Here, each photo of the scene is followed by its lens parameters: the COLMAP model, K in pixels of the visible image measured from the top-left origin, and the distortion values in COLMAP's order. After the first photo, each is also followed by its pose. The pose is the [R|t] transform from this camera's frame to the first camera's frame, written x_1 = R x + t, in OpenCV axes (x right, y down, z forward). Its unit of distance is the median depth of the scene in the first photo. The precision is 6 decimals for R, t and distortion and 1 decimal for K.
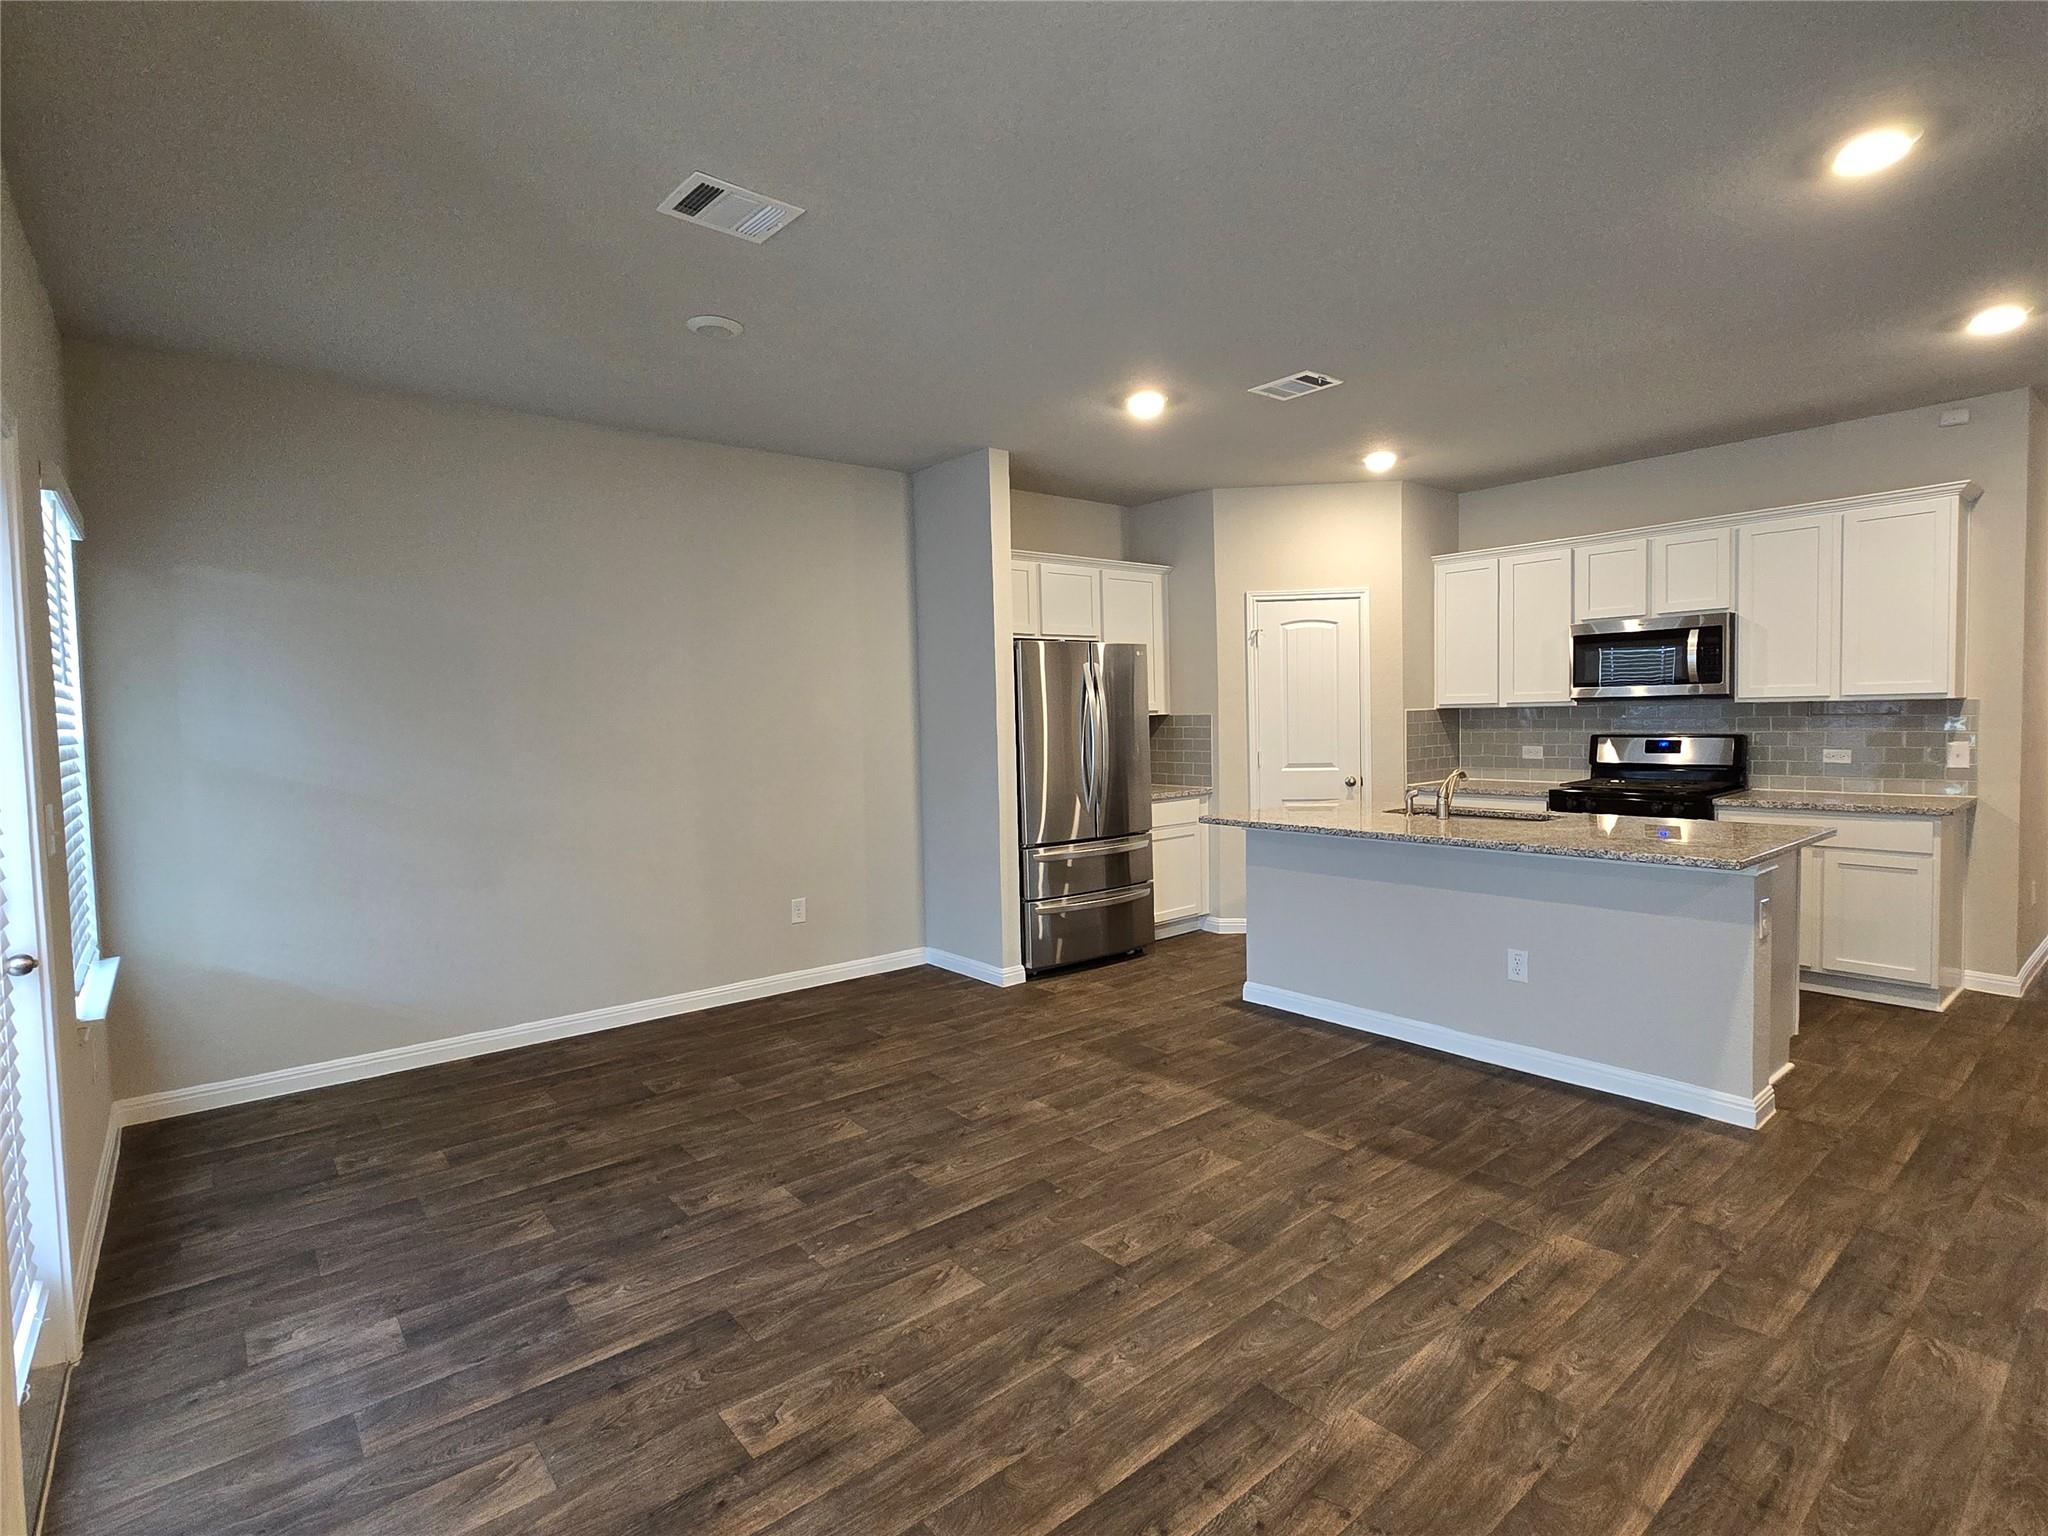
lens RADIAL K [[999.6, 0, 1042.6], [0, 999.6, 803.3], [0, 0, 1]] dist [0.000598, -0.000674]
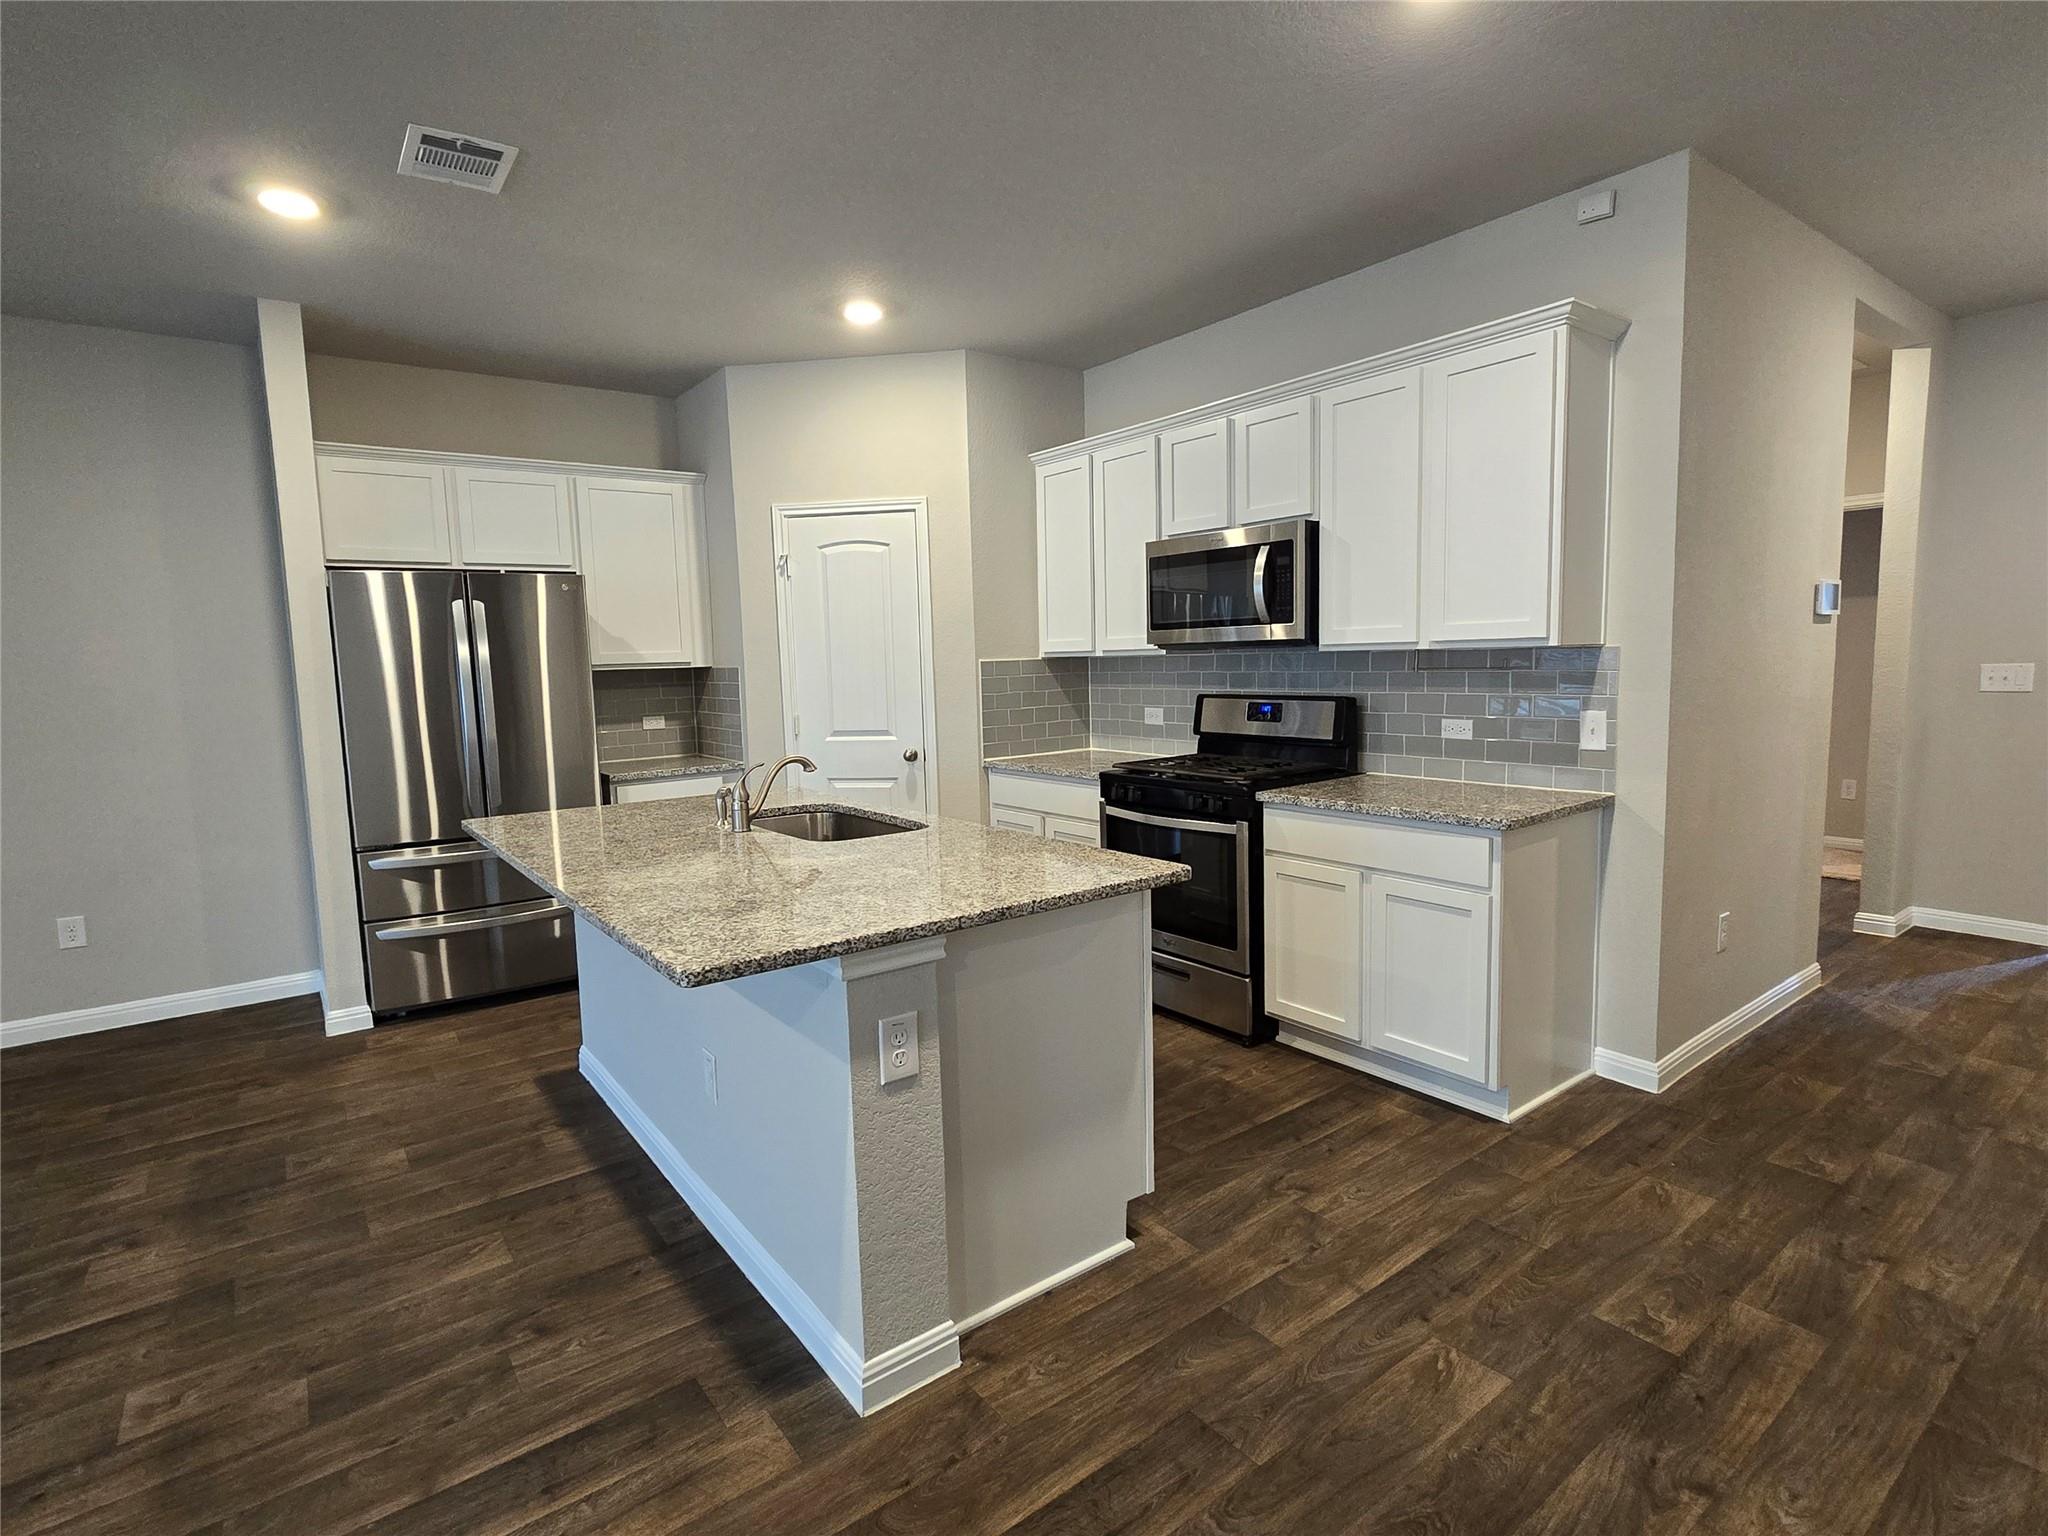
lens RADIAL K [[999.6, 0, 1045.7], [0, 999.6, 800.6], [0, 0, 1]] dist [0.000598, -0.000674]
pose [[0.998950, 0.003998, -0.045637, 0.533721], [-0.001455, 0.998452, 0.055601, -0.035259], [0.045788, -0.055476, 0.997410, 0.288650]]
